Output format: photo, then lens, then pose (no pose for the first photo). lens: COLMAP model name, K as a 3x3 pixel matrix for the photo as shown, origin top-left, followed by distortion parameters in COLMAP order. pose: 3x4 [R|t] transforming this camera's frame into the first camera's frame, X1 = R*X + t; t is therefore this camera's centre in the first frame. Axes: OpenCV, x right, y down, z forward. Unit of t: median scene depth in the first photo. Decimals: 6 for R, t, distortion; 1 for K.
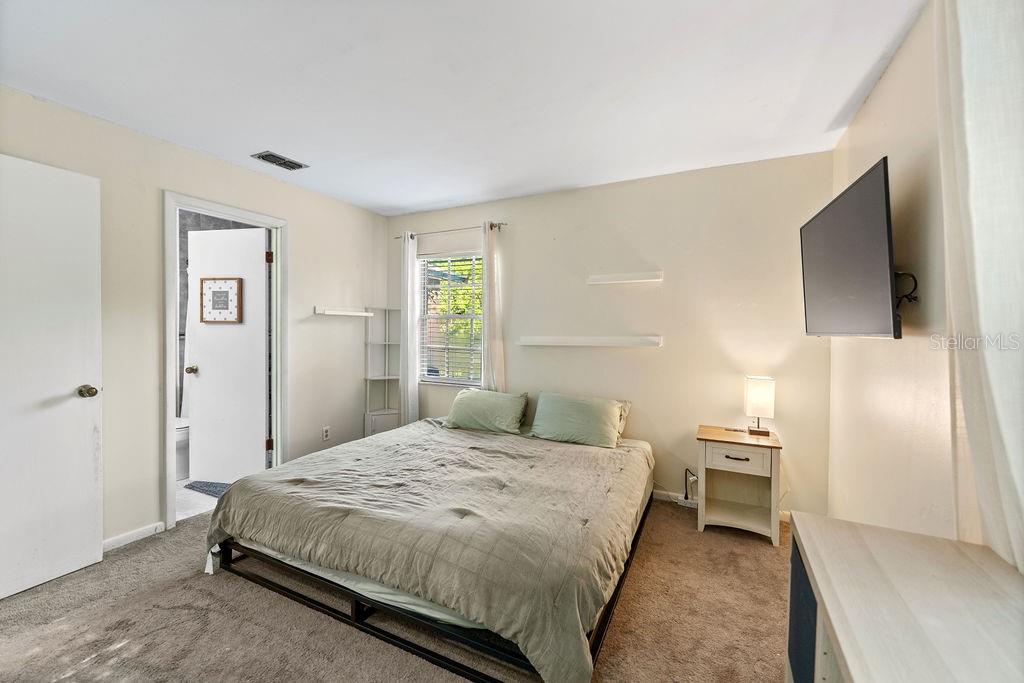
lens RADIAL K [[414.8, 0, 508.3], [0, 414.8, 331.6], [0, 0, 1]] dist [-0.000081, -0.000109]
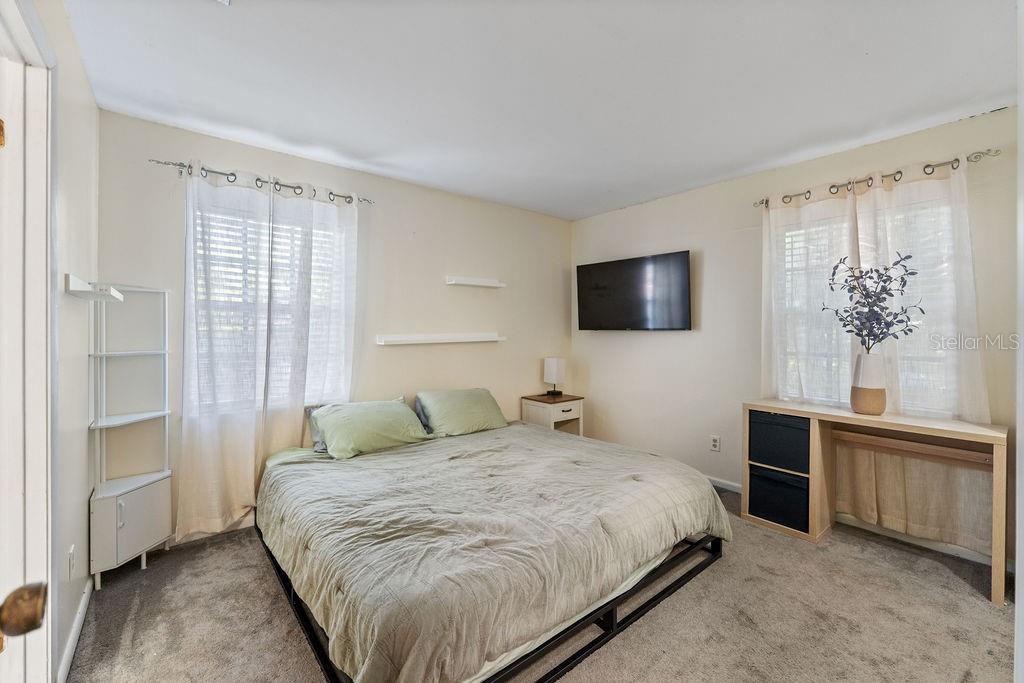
lens RADIAL K [[414.8, 0, 508.3], [0, 414.8, 331.6], [0, 0, 1]] dist [-0.000081, -0.000109]
pose [[0.409677, -0.011402, 0.912159, -0.798139], [0.004516, 0.999935, 0.010471, -0.003008], [-0.912219, -0.000170, 0.409702, 0.488373]]
